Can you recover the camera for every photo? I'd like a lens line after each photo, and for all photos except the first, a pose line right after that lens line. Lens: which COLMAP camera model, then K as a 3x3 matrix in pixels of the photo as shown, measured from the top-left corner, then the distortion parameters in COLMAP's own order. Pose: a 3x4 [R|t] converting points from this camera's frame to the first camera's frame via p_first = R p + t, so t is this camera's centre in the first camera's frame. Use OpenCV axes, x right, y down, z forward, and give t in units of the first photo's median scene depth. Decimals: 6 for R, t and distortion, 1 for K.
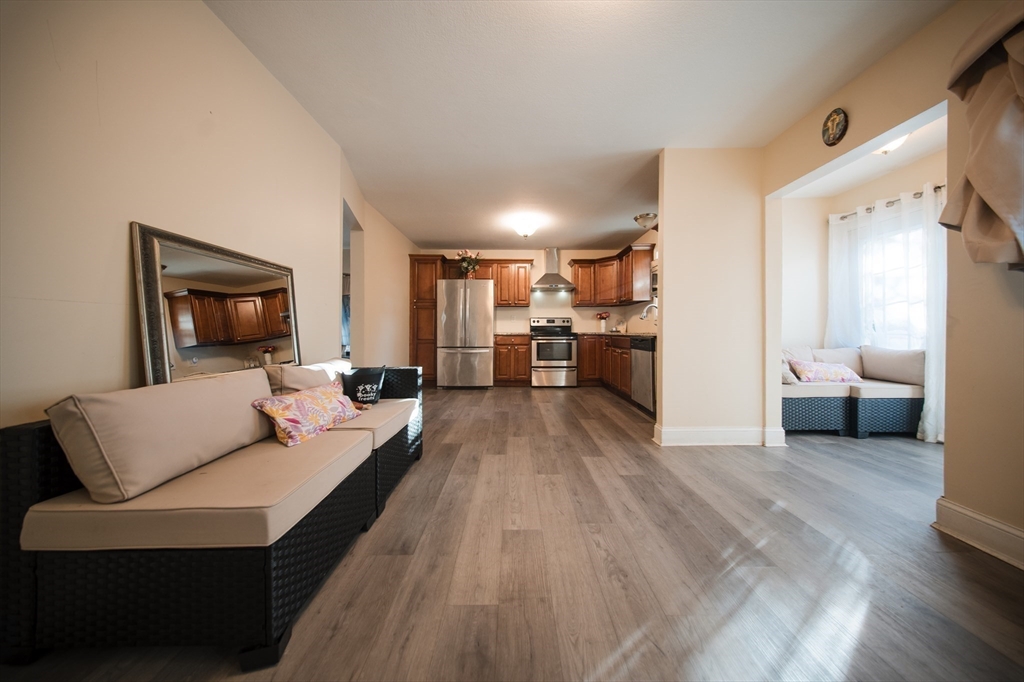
lens RADIAL K [[301.2, 0, 512.0], [0, 301.2, 339.1], [0, 0, 1]] dist [0.000794, -0.001961]
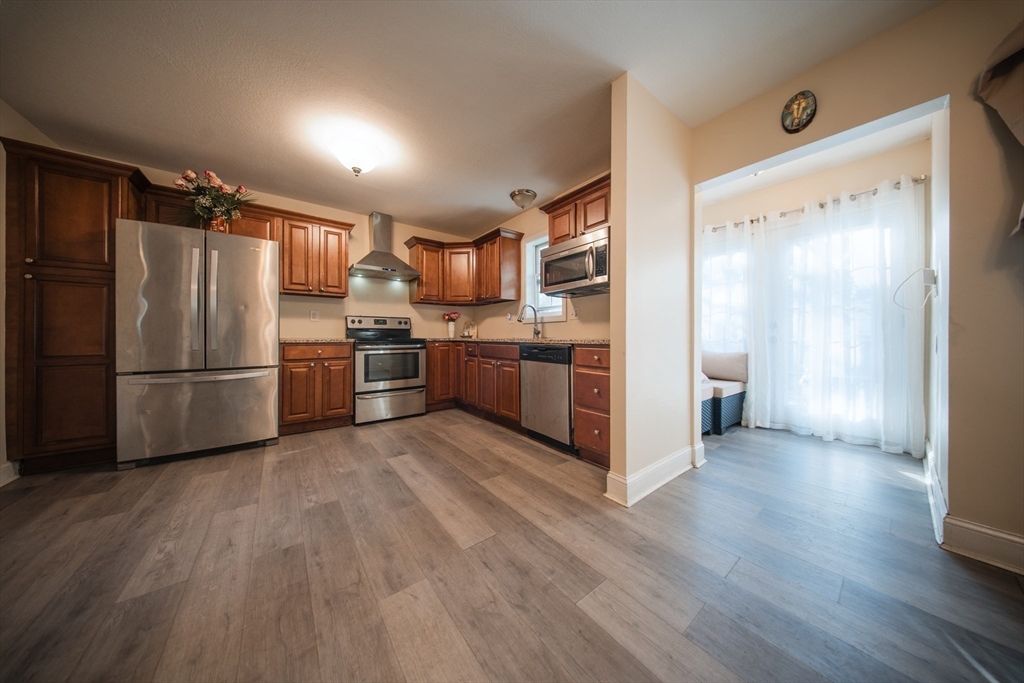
lens RADIAL K [[301.2, 0, 512.0], [0, 301.2, 339.6], [0, 0, 1]] dist [0.000794, -0.001961]
pose [[0.790296, -0.007200, 0.612683, -0.060809], [0.015144, 0.999855, -0.007785, -0.010003], [-0.612539, 0.015432, 0.790290, 0.302651]]
